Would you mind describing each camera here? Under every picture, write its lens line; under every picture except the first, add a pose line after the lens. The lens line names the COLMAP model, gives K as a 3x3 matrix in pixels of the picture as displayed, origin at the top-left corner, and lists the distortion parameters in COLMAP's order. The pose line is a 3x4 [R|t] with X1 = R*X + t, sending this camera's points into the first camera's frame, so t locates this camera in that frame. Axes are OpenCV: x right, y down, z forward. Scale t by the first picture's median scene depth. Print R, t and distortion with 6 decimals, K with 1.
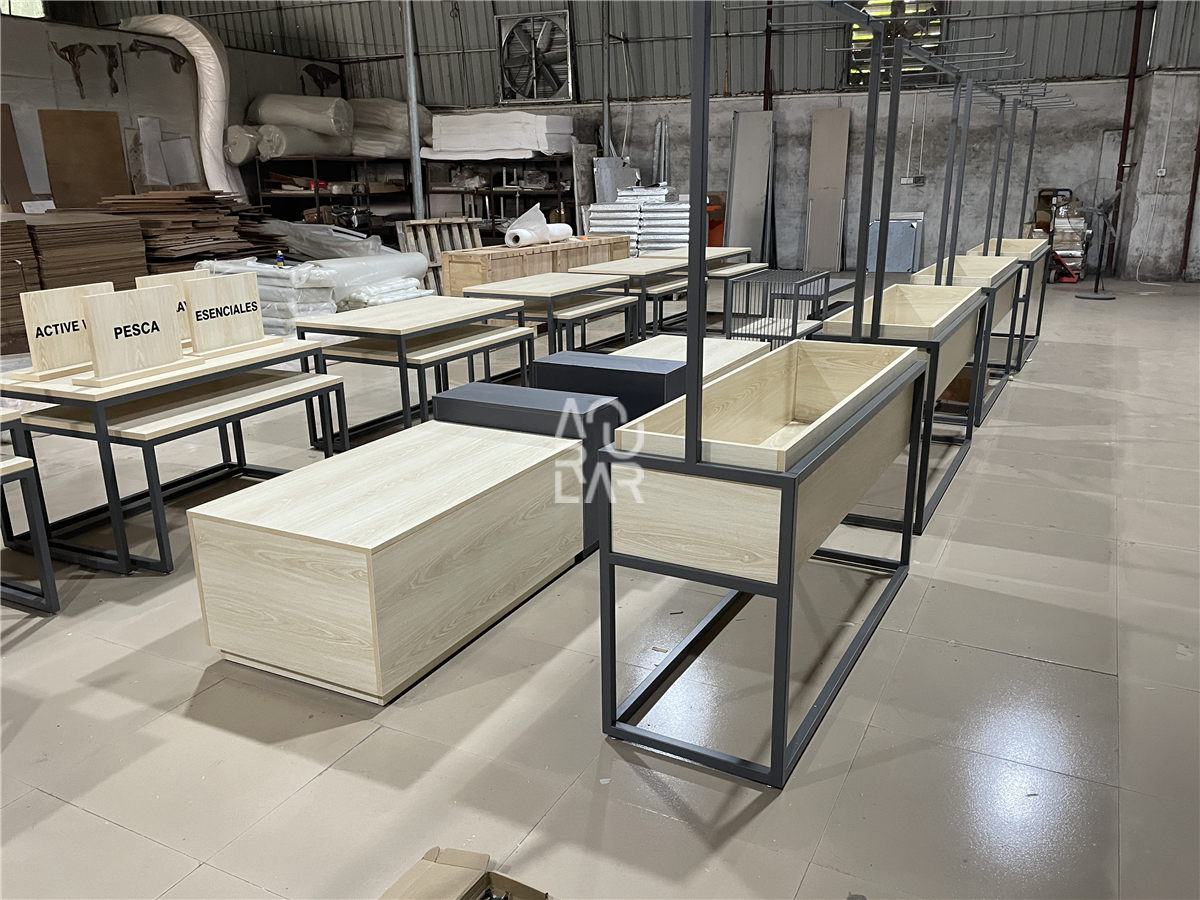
lens RADIAL K [[956.8, 0, 589.1], [0, 956.8, 455.7], [0, 0, 1]] dist [0.062577, -0.082700]
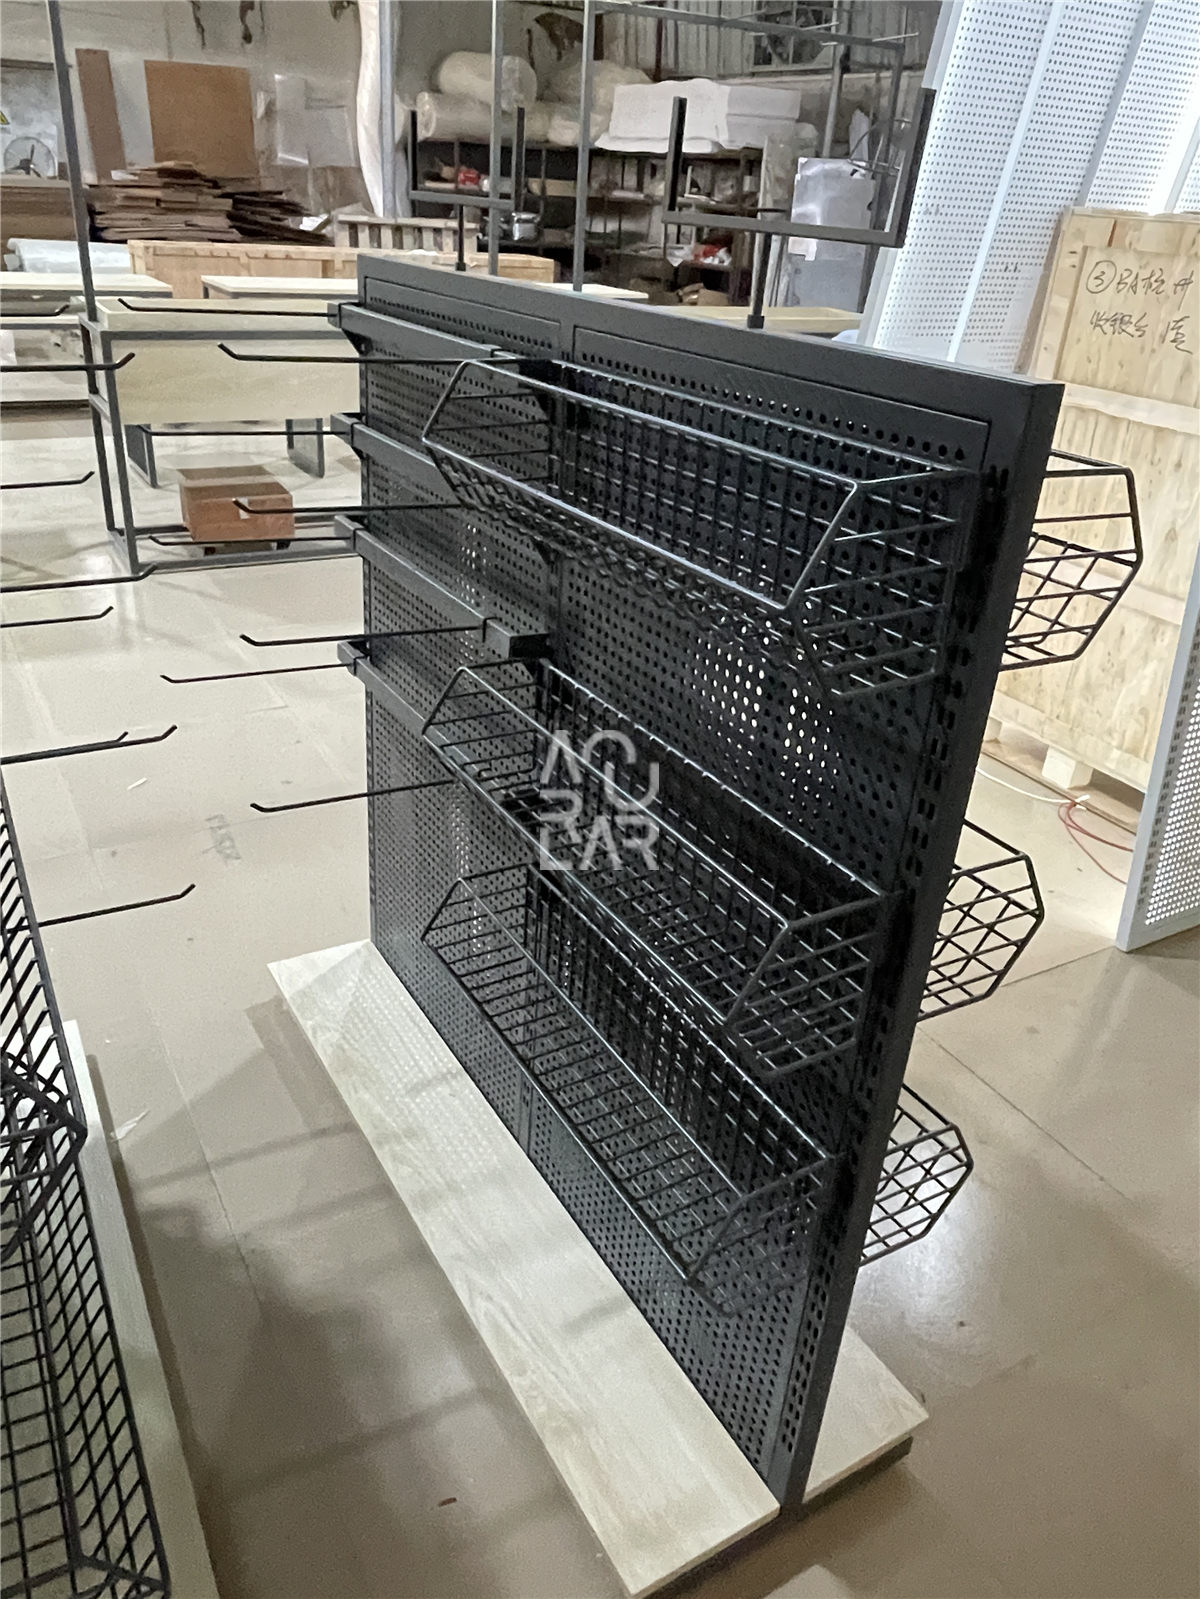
lens RADIAL K [[1167.9, 0, 597.3], [0, 1167.9, 805.9], [0, 0, 1]] dist [-0.009072, 0.001533]
pose [[0.839170, 0.303384, -0.451388, 0.397455], [-0.214539, 0.947311, 0.237854, -0.049895], [0.499767, -0.102760, 0.860043, 0.203693]]
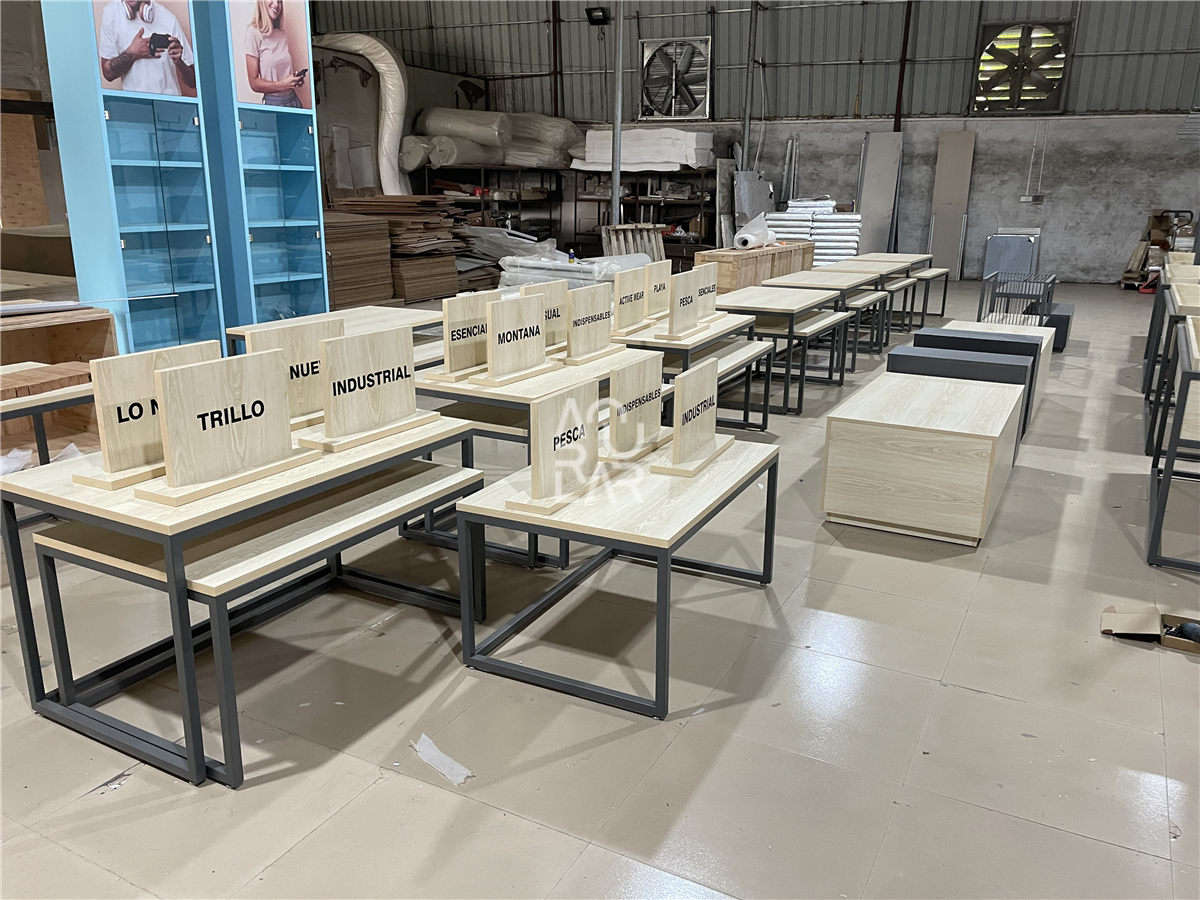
lens RADIAL K [[956.8, 0, 577.9], [0, 956.8, 458.2], [0, 0, 1]] dist [0.062577, -0.082700]
pose [[0.999594, 0.026576, -0.010255, -0.158776], [-0.026637, 0.999628, -0.005827, 0.028456], [0.010097, 0.006097, 0.999930, -0.098596]]
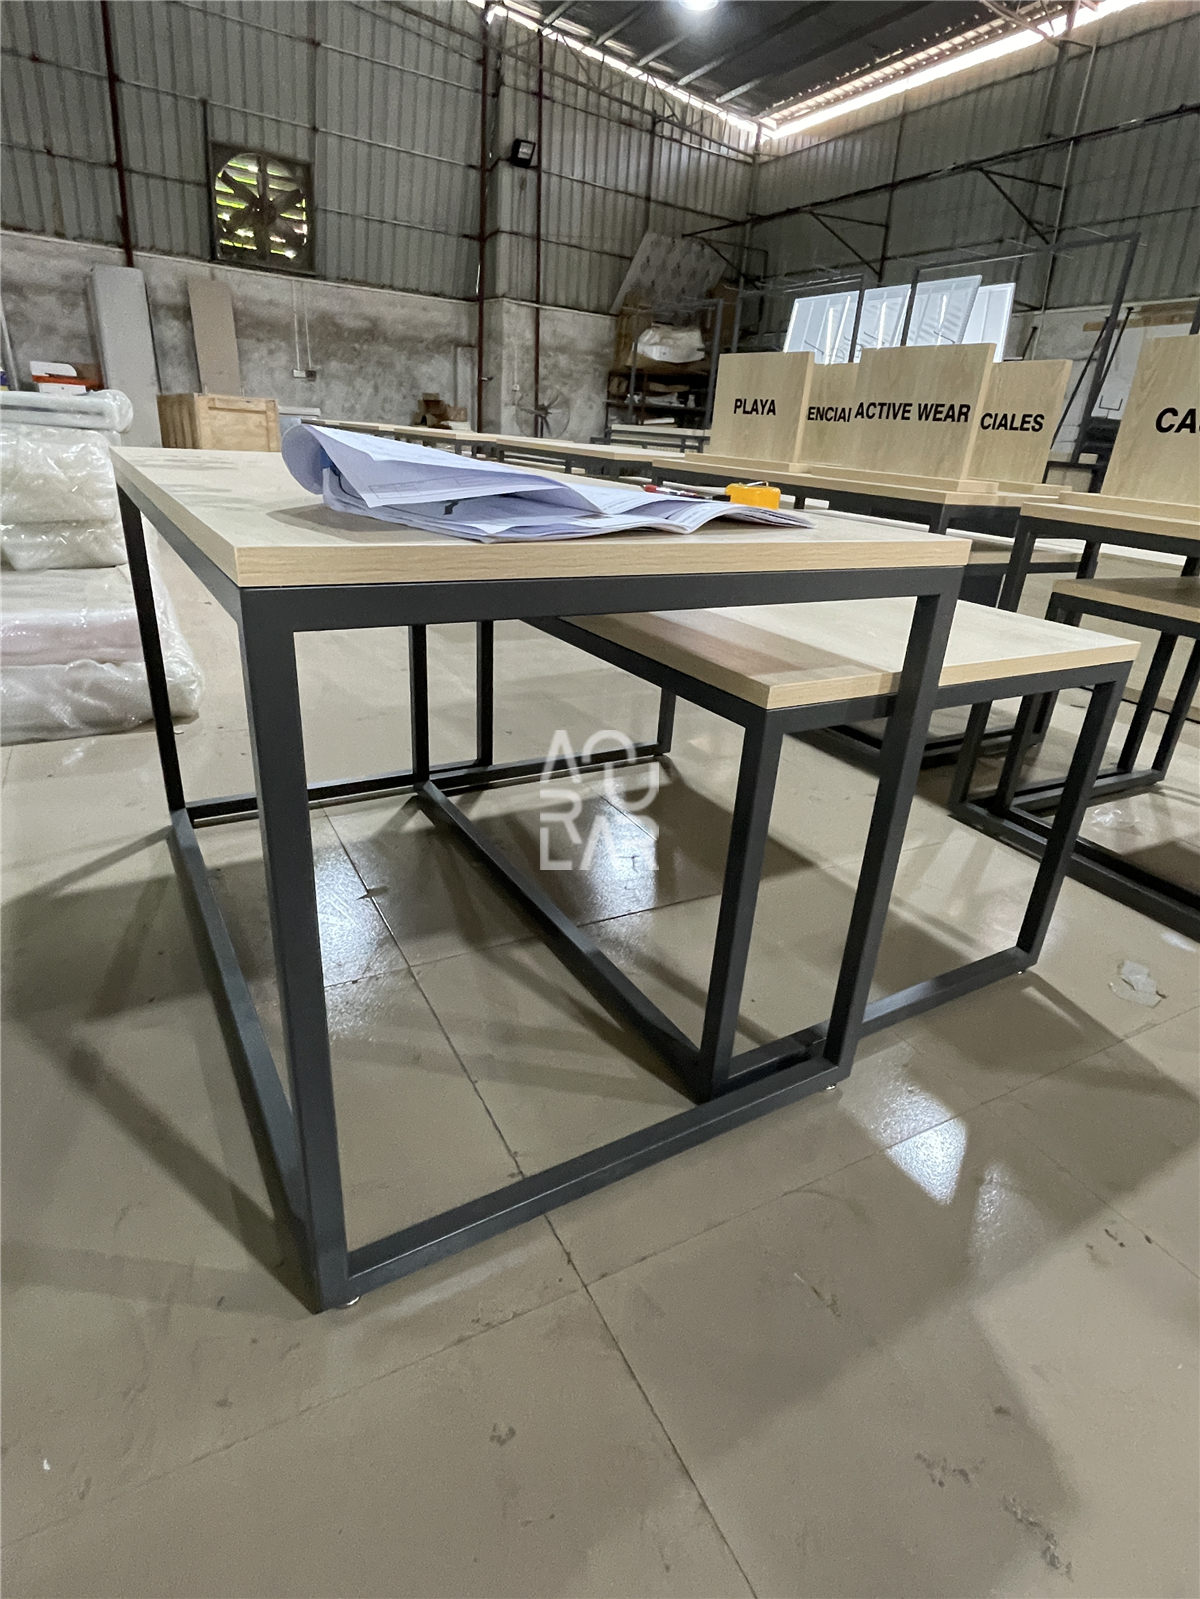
lens RADIAL K [[856.8, 0, 613.9], [0, 856.8, 794.1], [0, 0, 1]] dist [-0.002366, 0.000321]
pose [[0.539239, -0.280987, 0.793894, -0.320147], [0.165689, 0.959669, 0.227119, -0.014489], [-0.825693, 0.009068, 0.564047, 0.234184]]
